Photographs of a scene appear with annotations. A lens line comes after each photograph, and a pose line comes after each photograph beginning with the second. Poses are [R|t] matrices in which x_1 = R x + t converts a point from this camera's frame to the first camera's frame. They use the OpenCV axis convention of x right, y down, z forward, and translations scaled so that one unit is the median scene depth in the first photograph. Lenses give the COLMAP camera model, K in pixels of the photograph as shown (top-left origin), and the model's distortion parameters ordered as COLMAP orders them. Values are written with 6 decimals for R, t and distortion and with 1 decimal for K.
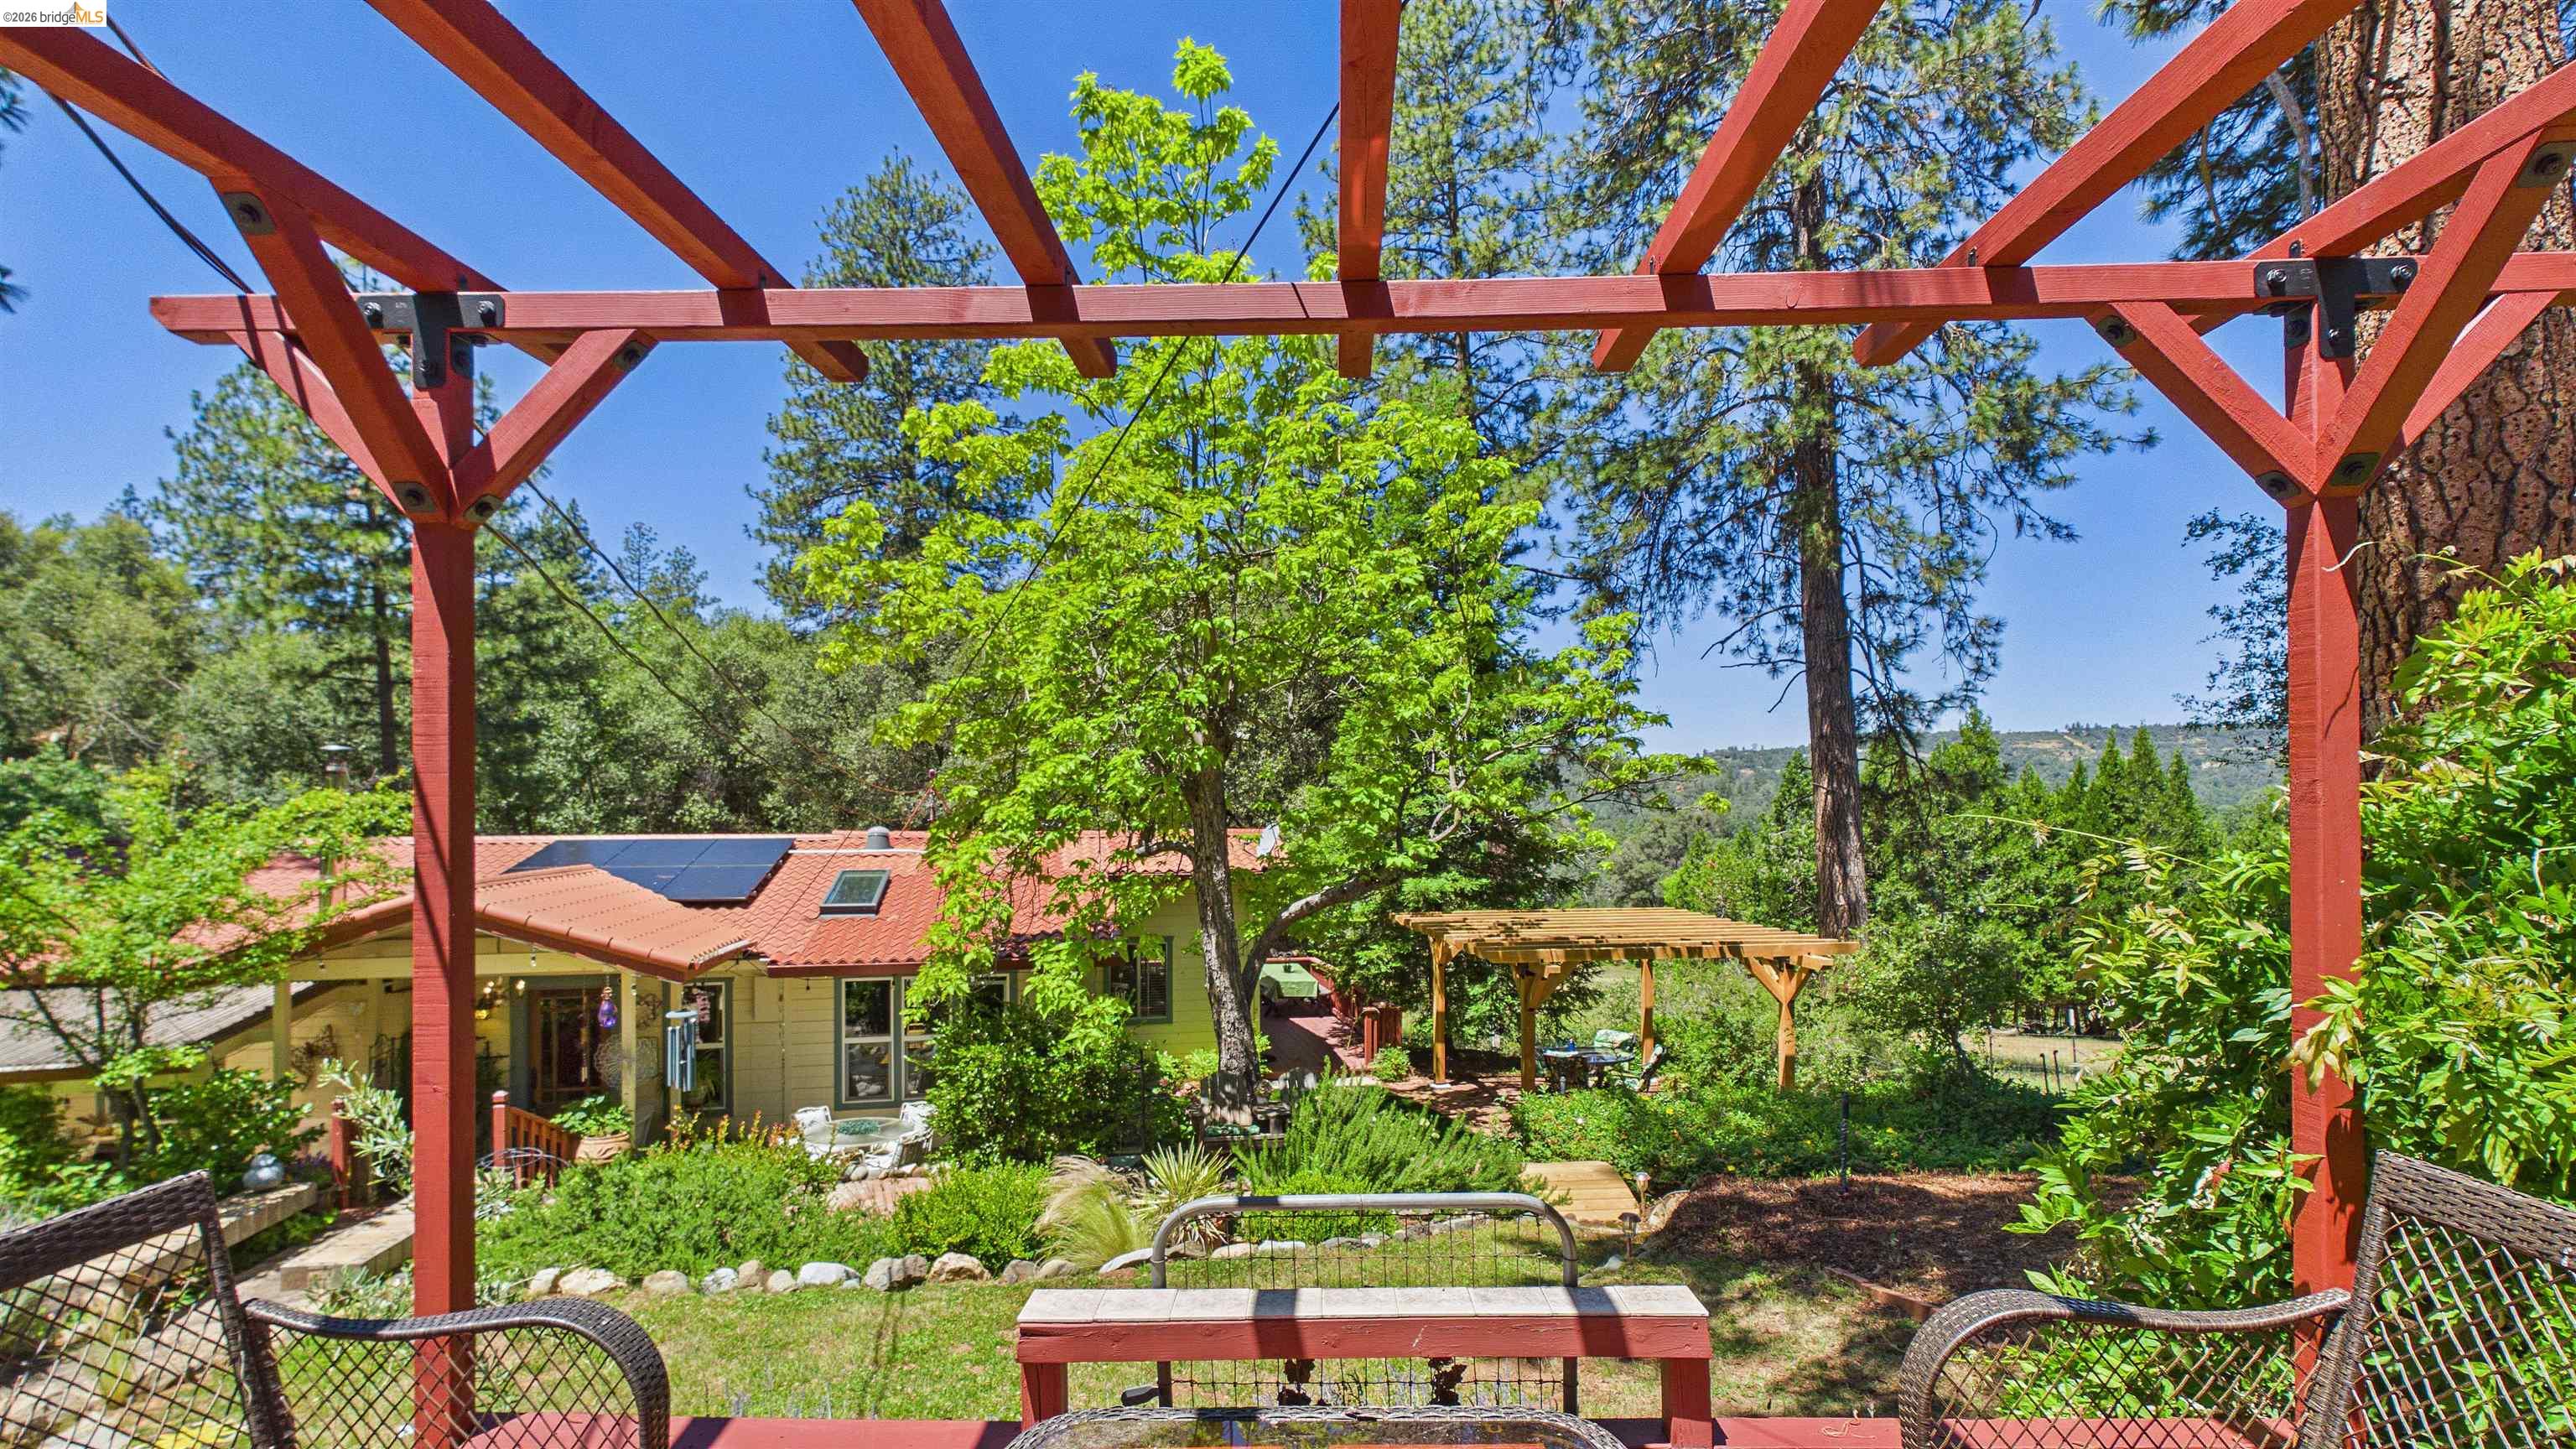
lens RADIAL K [[1254.8, 0, 1287.1], [0, 1254.8, 795.2], [0, 0, 1]] dist [0.002879, -0.000328]
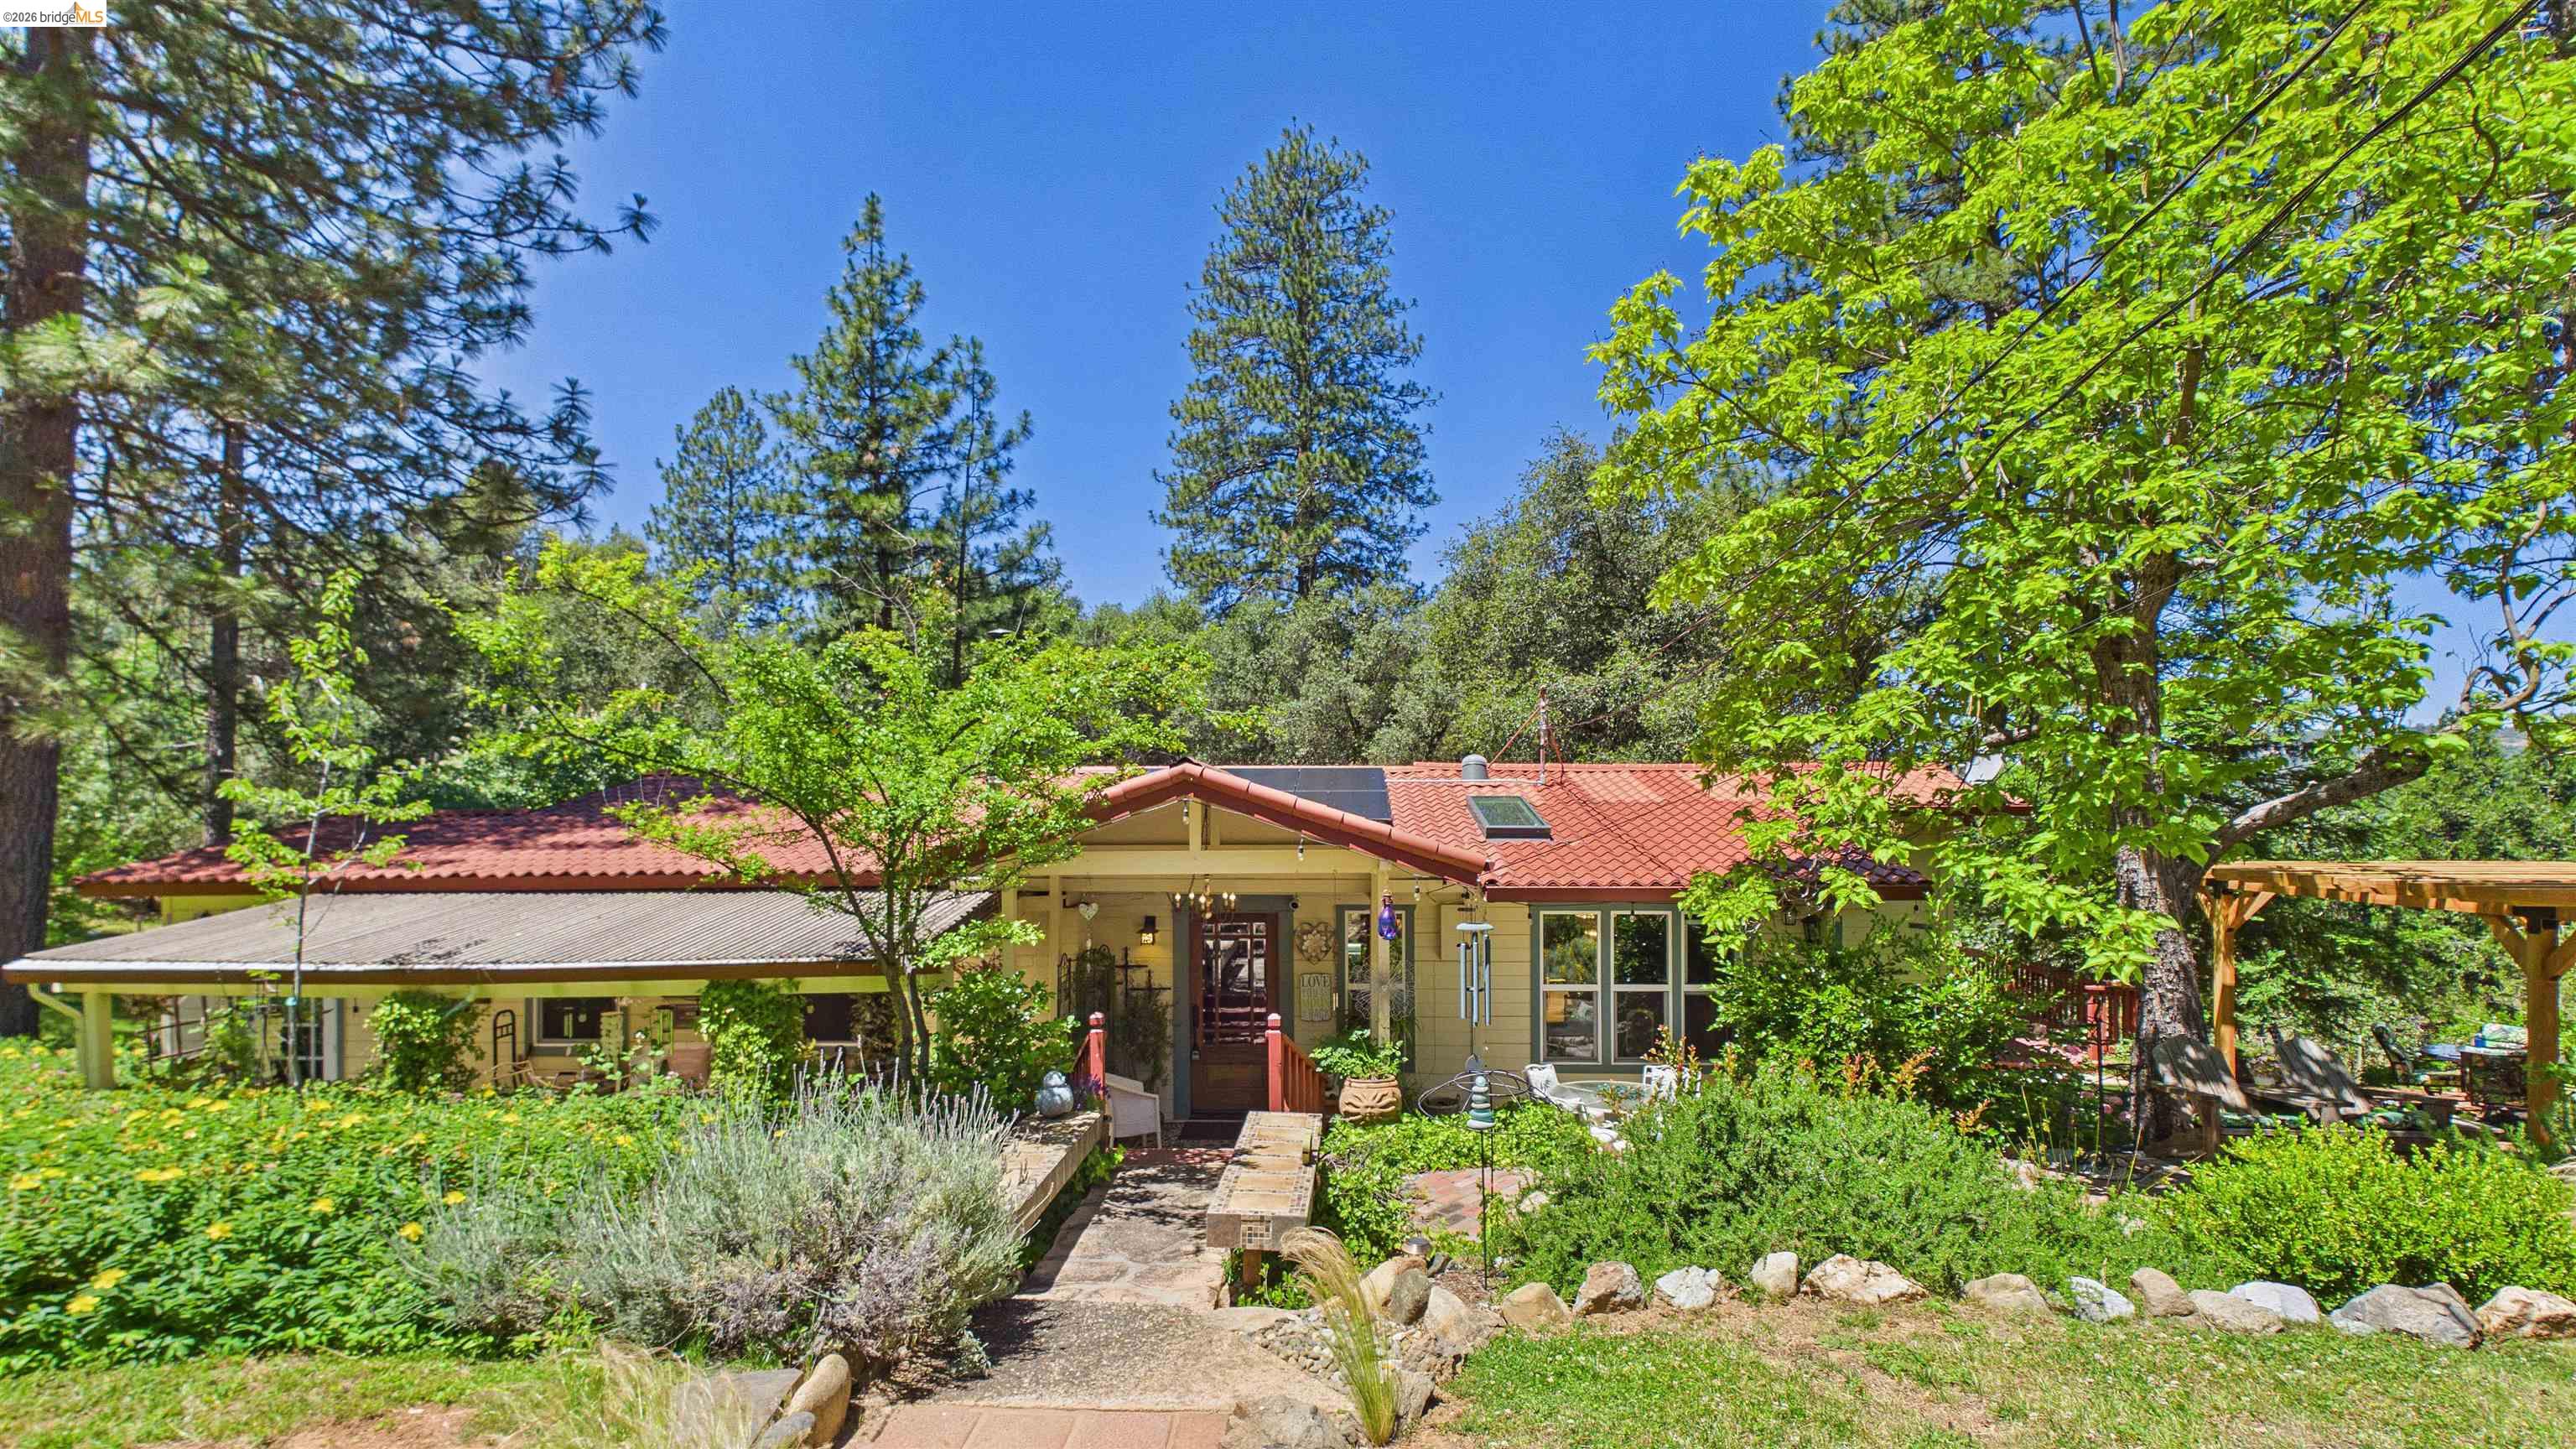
lens RADIAL K [[1254.8, 0, 1278.6], [0, 1254.8, 793.6], [0, 0, 1]] dist [0.002879, -0.000328]
pose [[0.970619, -0.003001, -0.240602, -0.247336], [0.000894, 0.999960, -0.008865, 0.059232], [0.240619, 0.008389, 0.970583, 0.129969]]
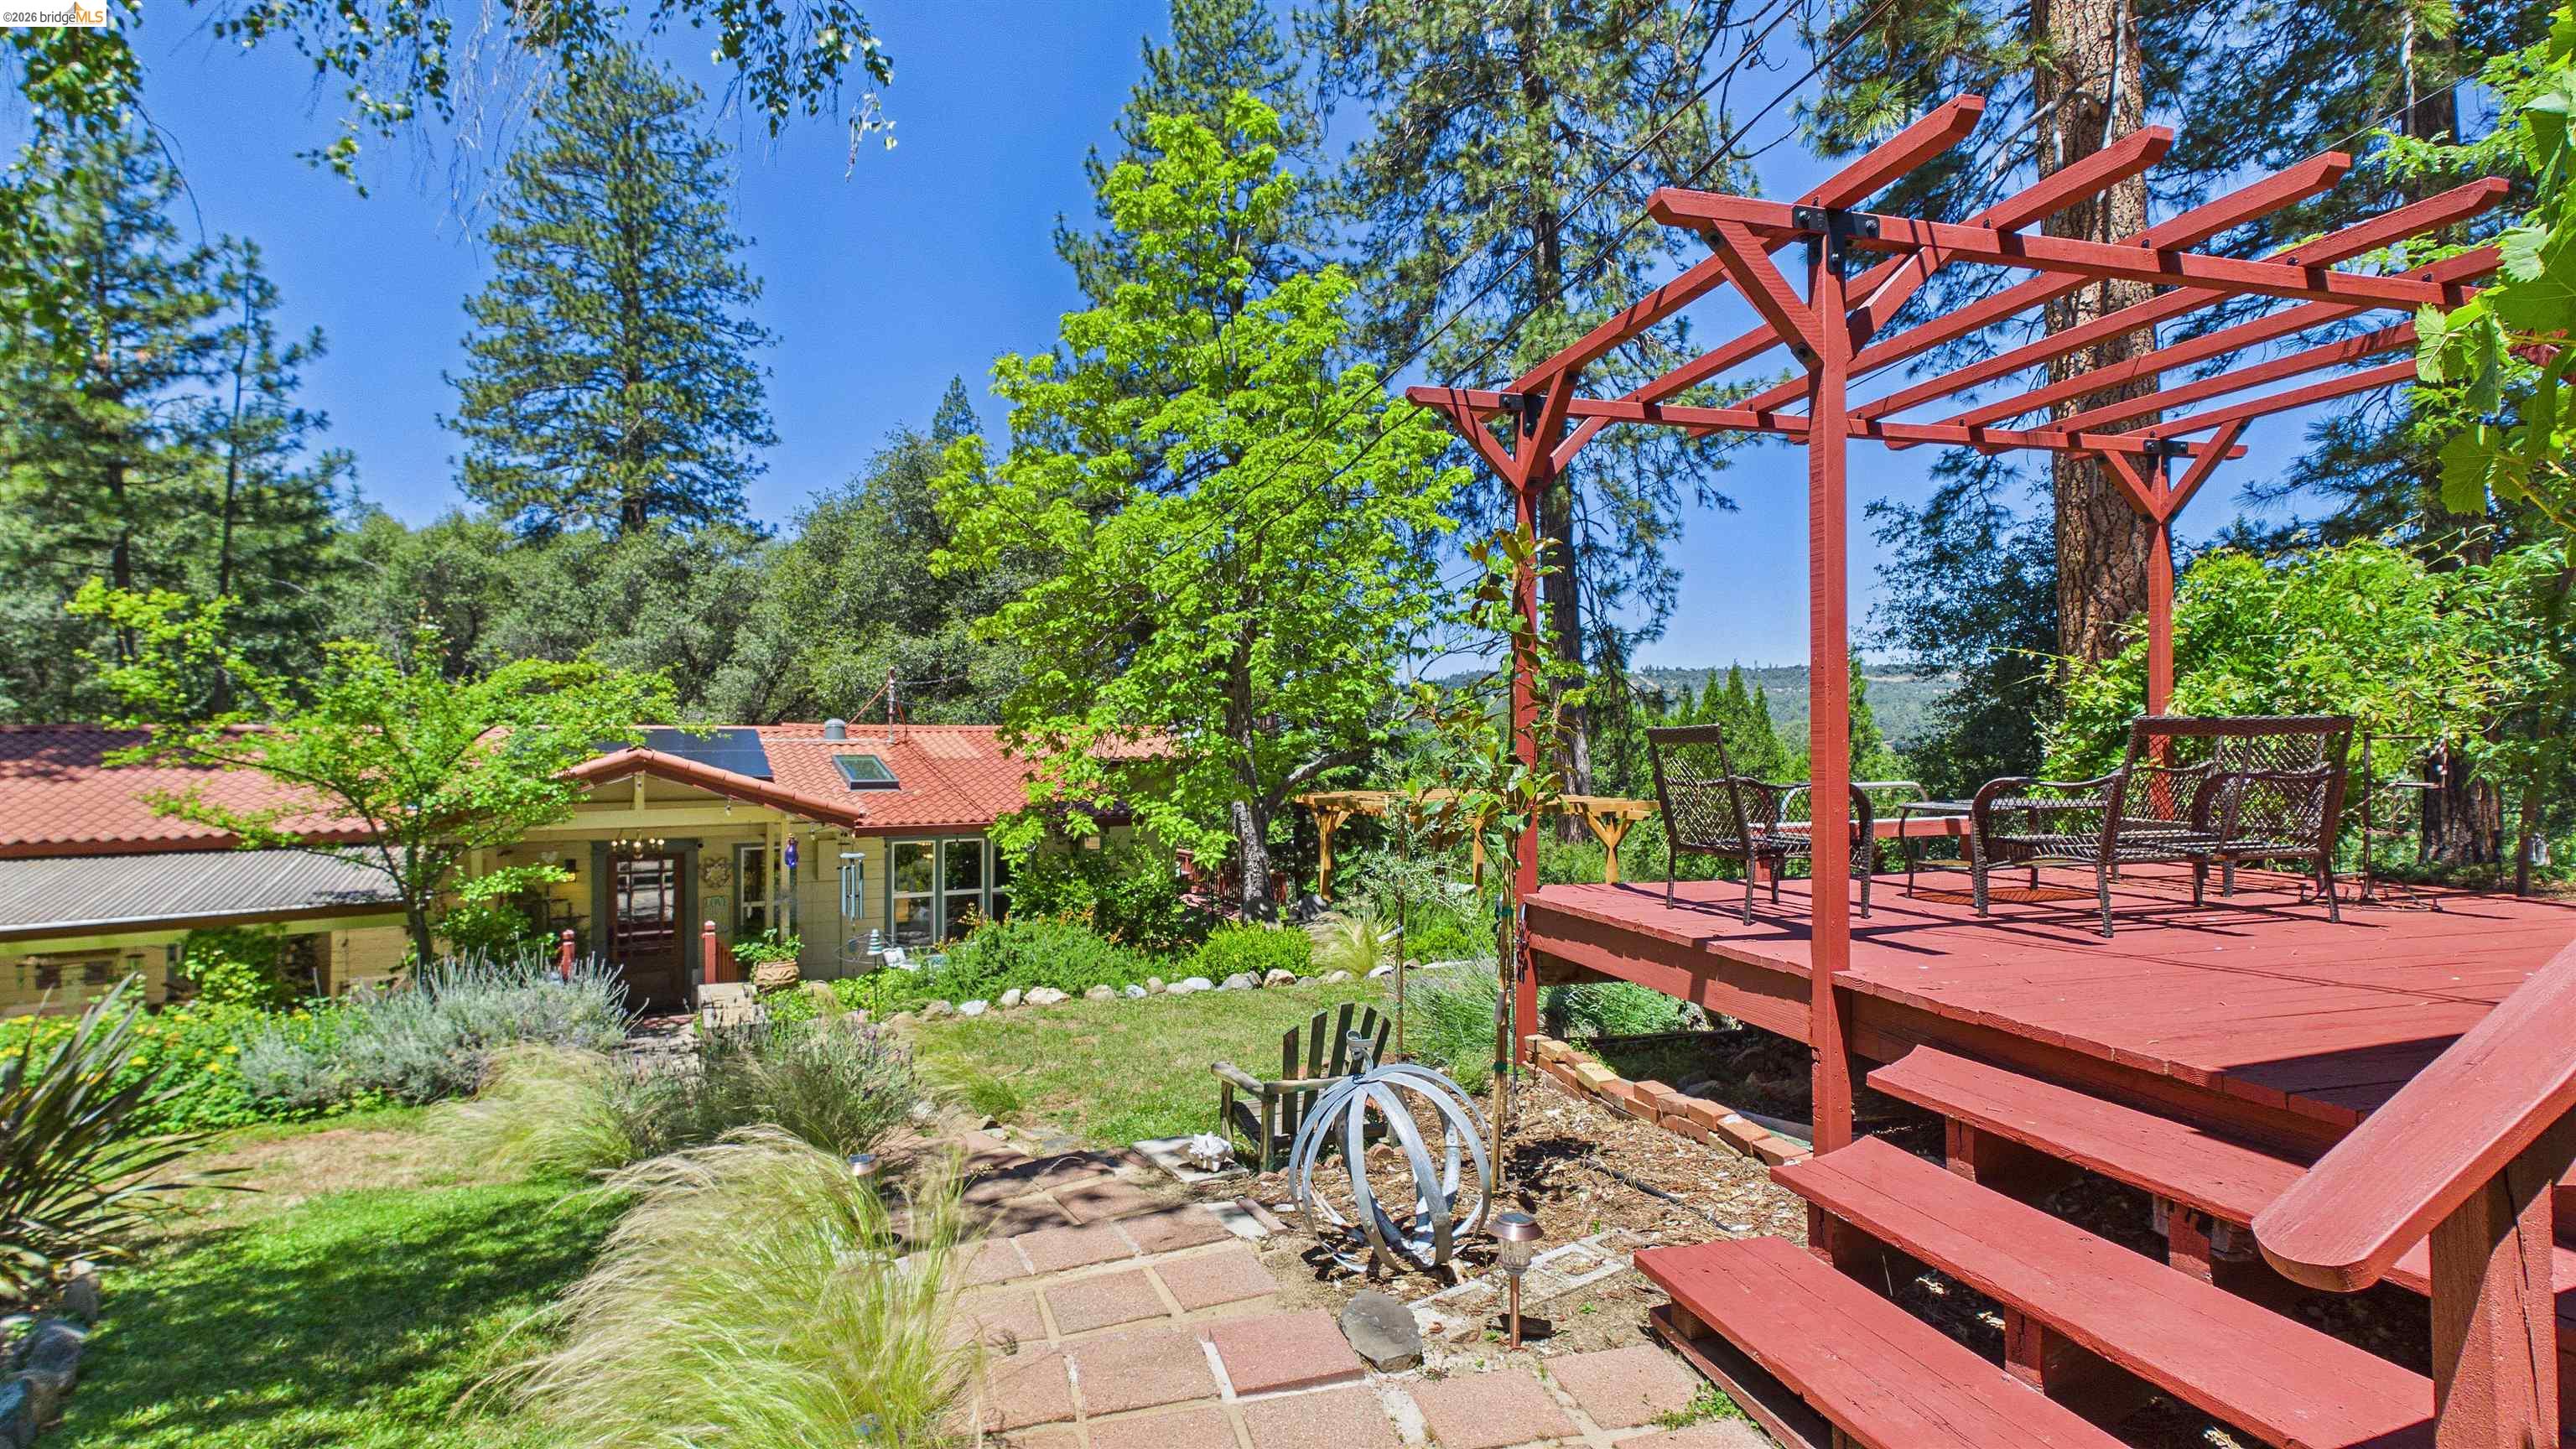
lens RADIAL K [[1254.8, 0, 1297.2], [0, 1254.8, 726.1], [0, 0, 1]] dist [0.002879, -0.000328]
pose [[0.958605, 0.004035, 0.284709, -0.250074], [-0.003726, 0.999992, -0.001627, 0.031405], [-0.284713, 0.000499, 0.958613, -0.155090]]
